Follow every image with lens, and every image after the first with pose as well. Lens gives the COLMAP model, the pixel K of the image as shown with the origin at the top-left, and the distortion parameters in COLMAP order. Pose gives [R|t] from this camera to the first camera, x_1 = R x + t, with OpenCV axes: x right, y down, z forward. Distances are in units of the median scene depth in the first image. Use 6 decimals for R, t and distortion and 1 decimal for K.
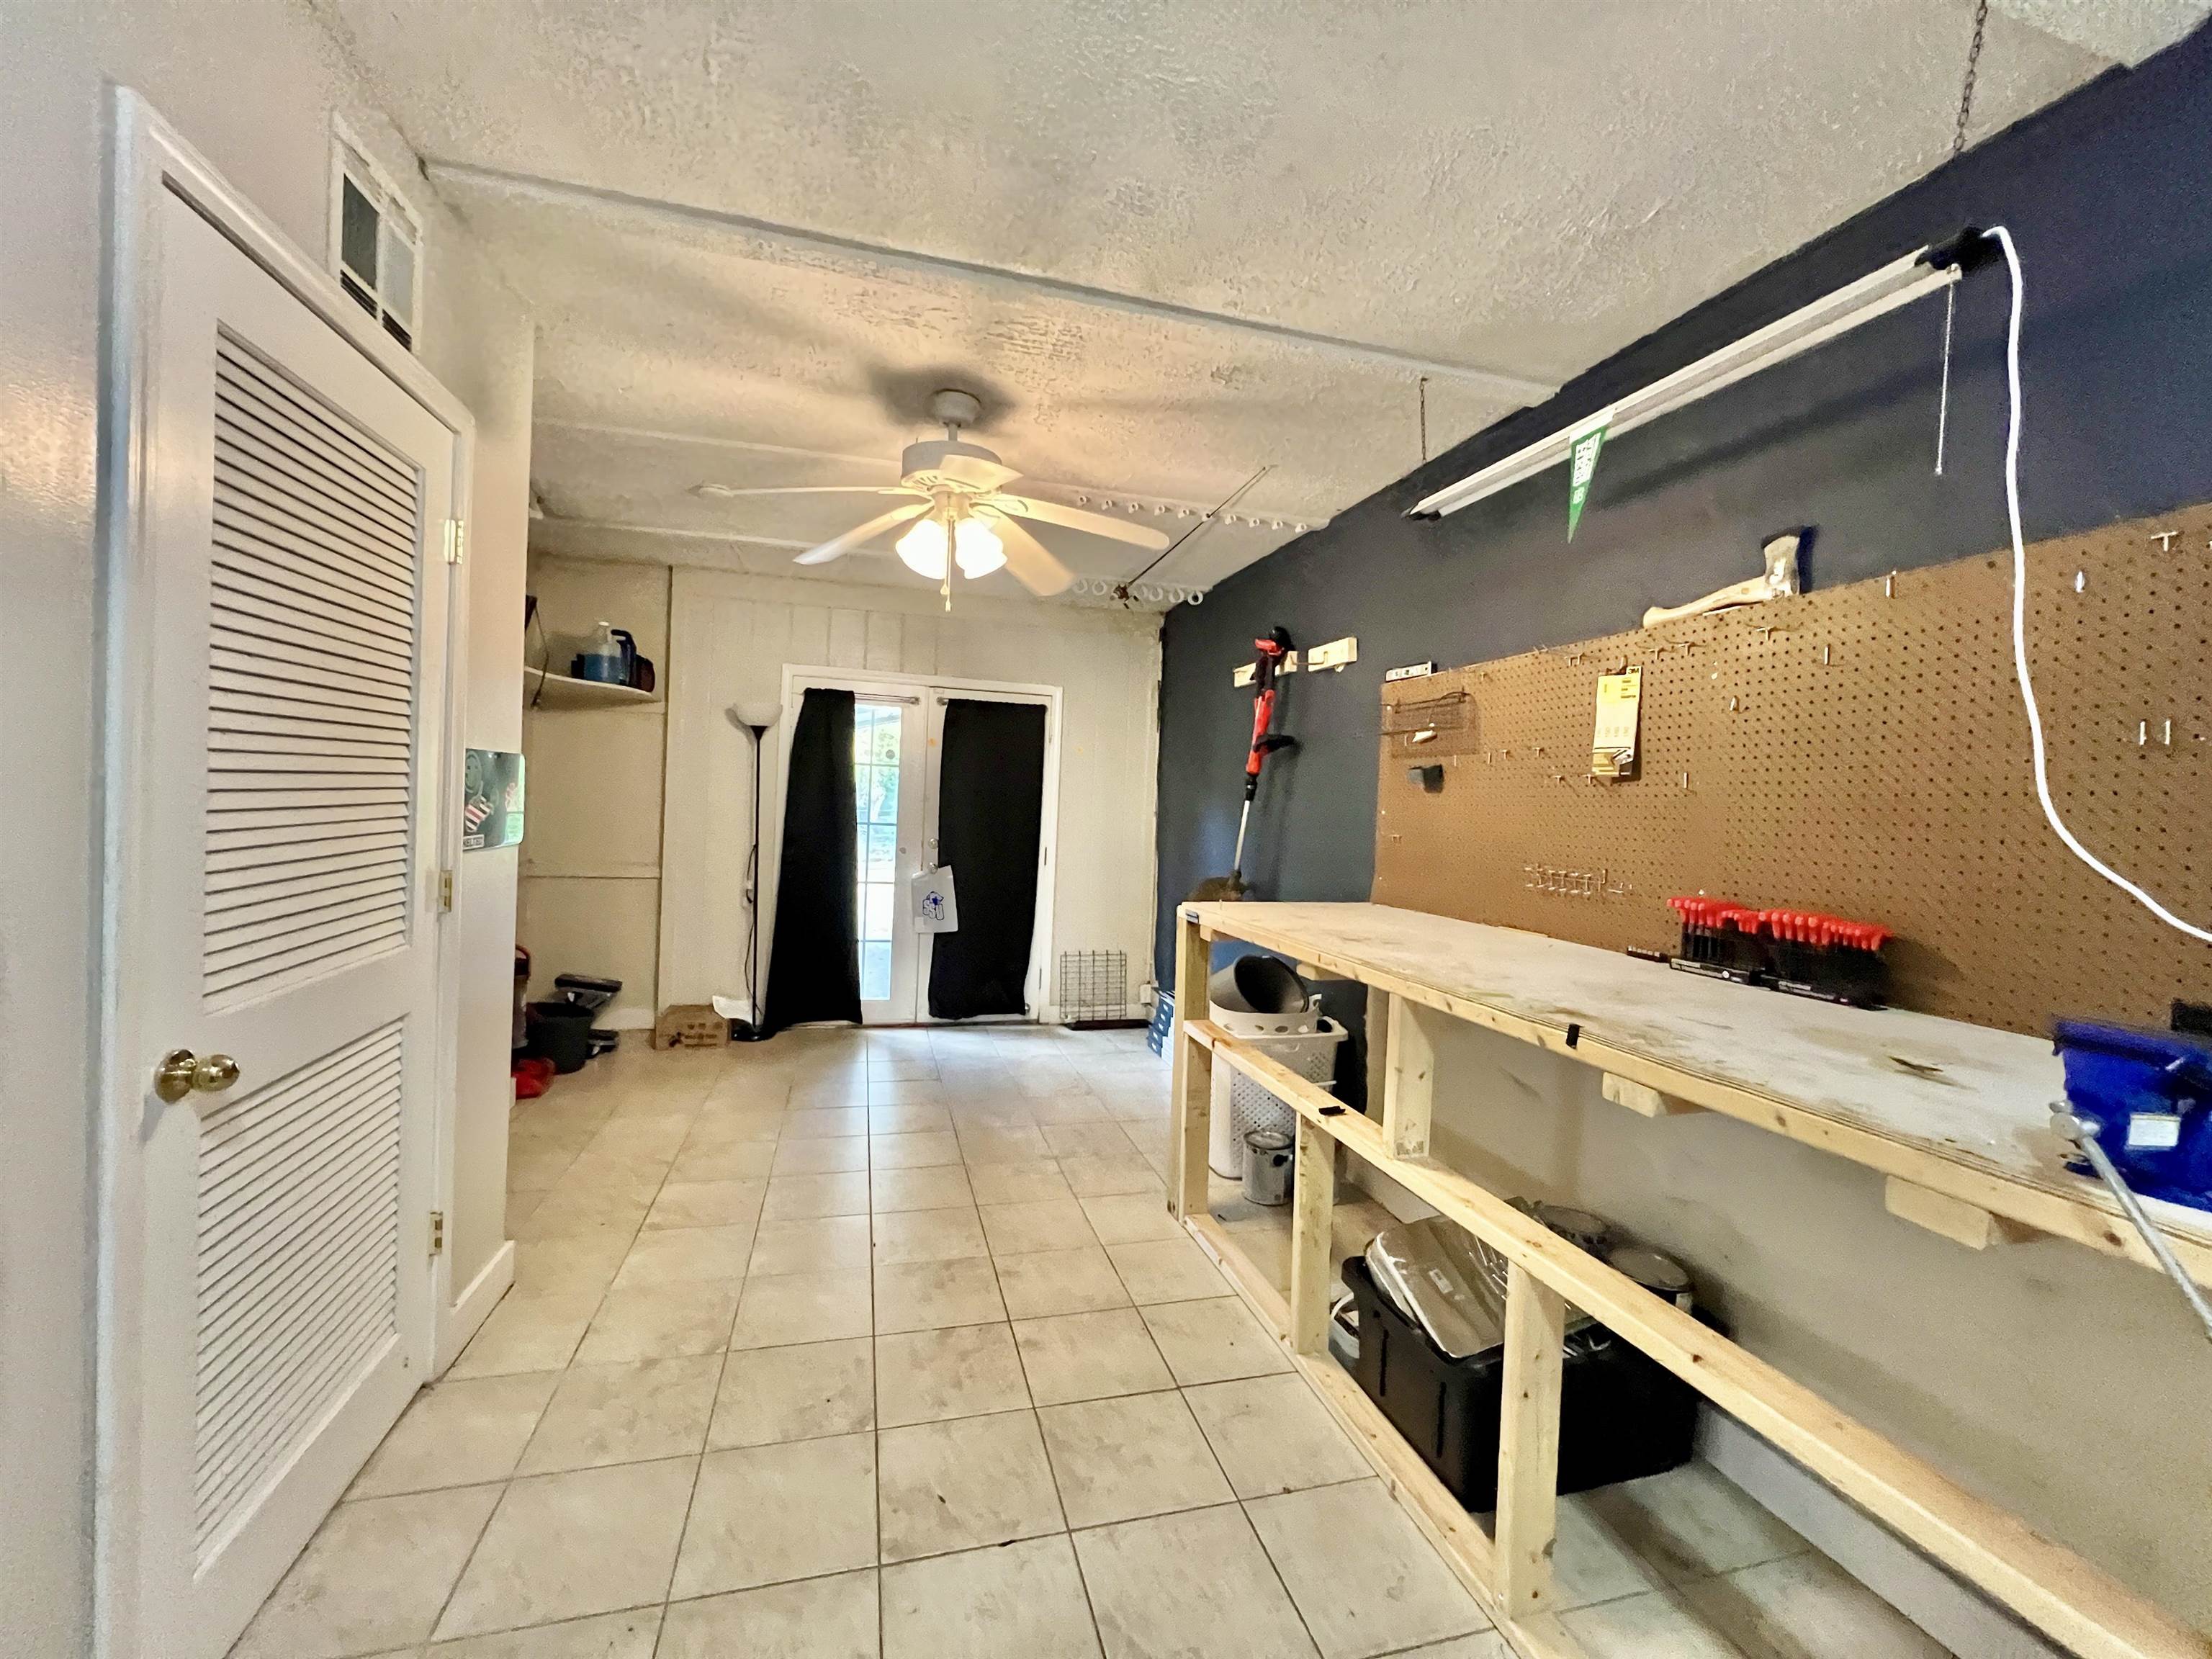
lens RADIAL K [[889.3, 0, 1103.4], [0, 889.3, 827.5], [0, 0, 1]] dist [-0.002361, 0.000598]
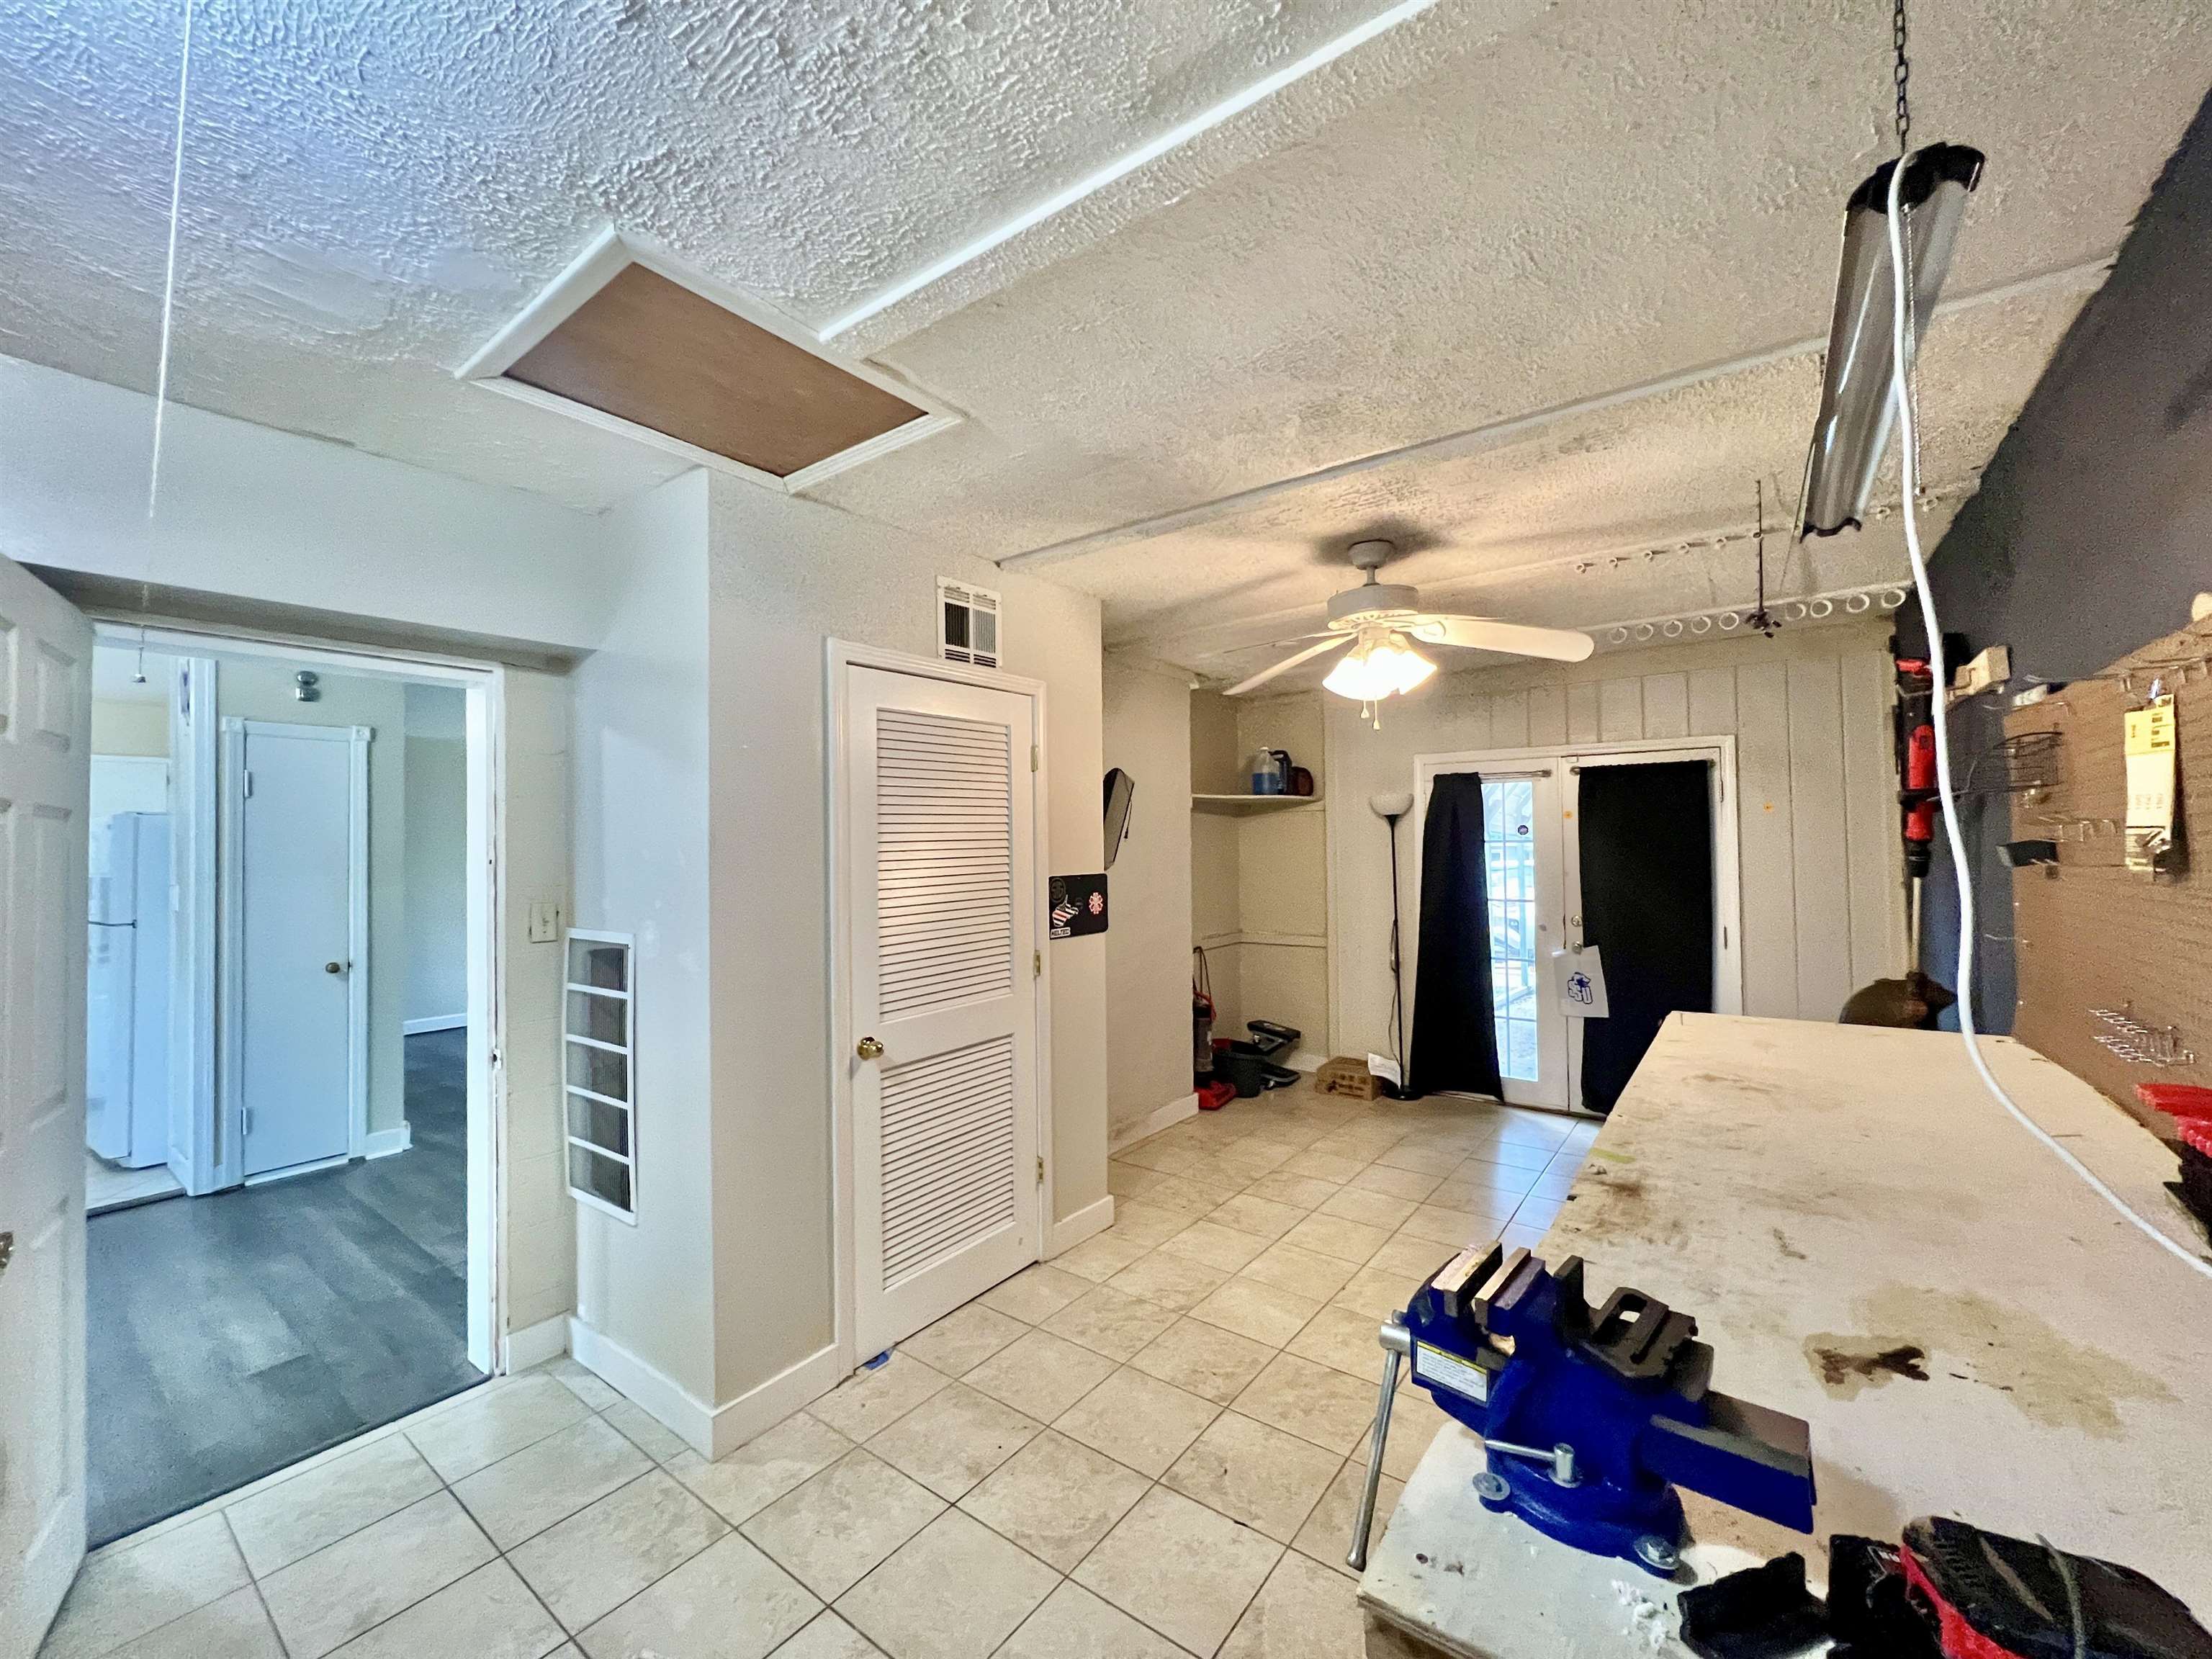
lens RADIAL K [[889.3, 0, 1094.9], [0, 889.3, 824.9], [0, 0, 1]] dist [-0.002361, 0.000598]
pose [[0.610202, -0.069288, -0.789210, 0.299956], [0.018477, 0.997142, -0.073257, -0.028935], [0.792030, 0.030119, 0.609738, 0.020181]]
